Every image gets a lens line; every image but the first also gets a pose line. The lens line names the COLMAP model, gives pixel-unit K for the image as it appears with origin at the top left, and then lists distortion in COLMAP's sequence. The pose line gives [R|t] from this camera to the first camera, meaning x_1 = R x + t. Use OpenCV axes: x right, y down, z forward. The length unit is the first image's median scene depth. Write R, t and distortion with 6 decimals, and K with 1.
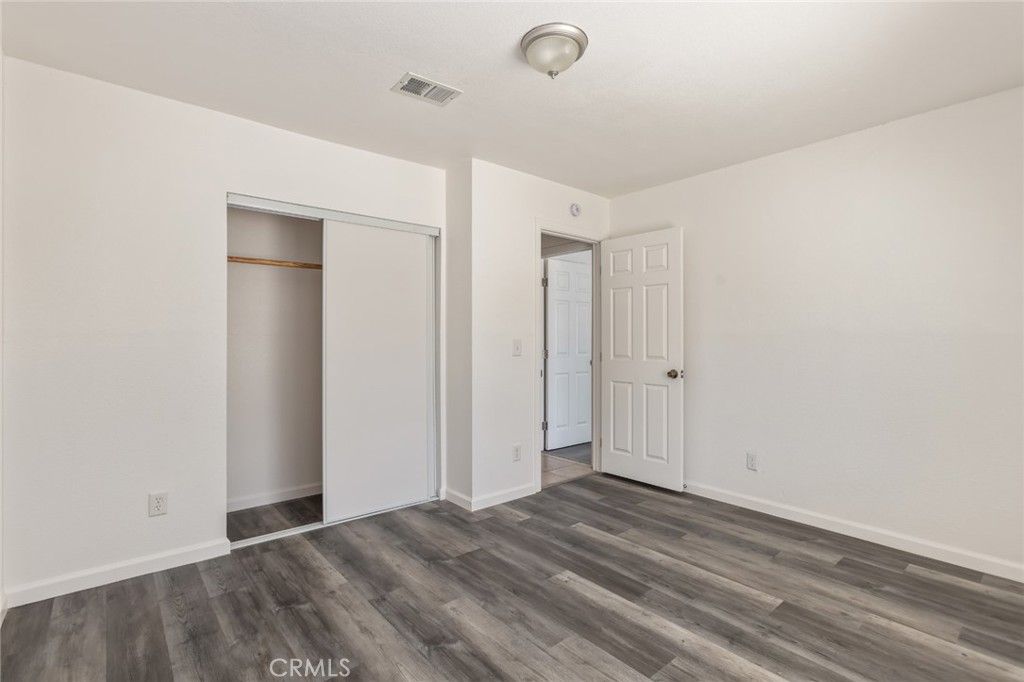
lens RADIAL K [[487.0, 0, 507.7], [0, 487.0, 337.9], [0, 0, 1]] dist [-0.019811, 0.011745]
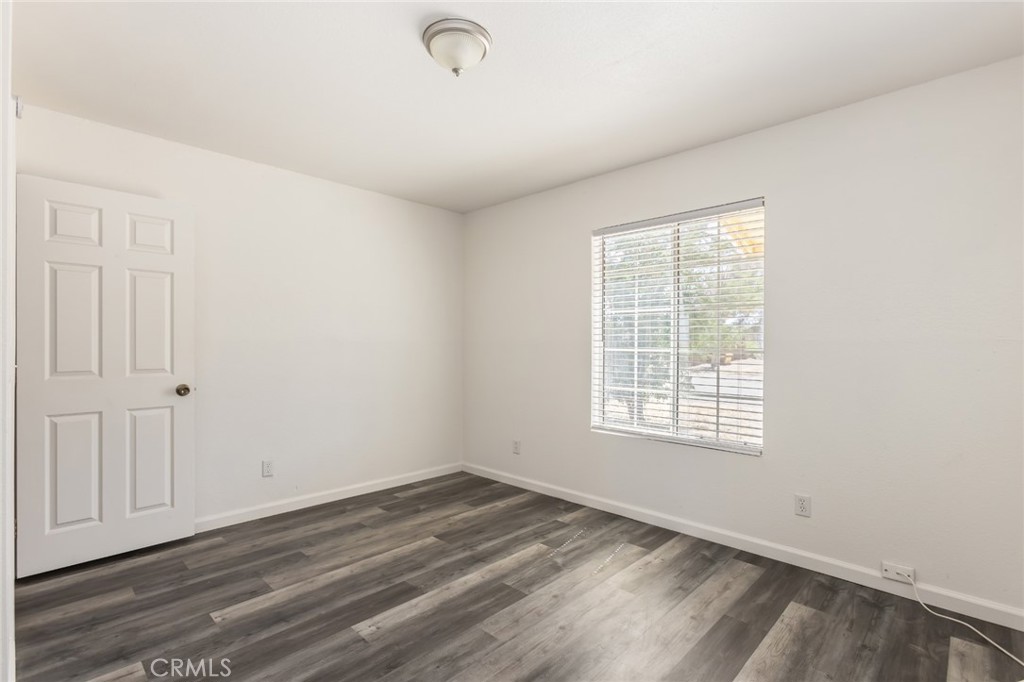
lens RADIAL K [[487.0, 0, 507.9], [0, 487.0, 342.9], [0, 0, 1]] dist [-0.019811, 0.011745]
pose [[-0.117487, 0.003771, 0.993067, -0.693696], [-0.005209, 0.999977, -0.004414, -0.001646], [-0.993061, -0.005692, -0.117465, 0.797144]]
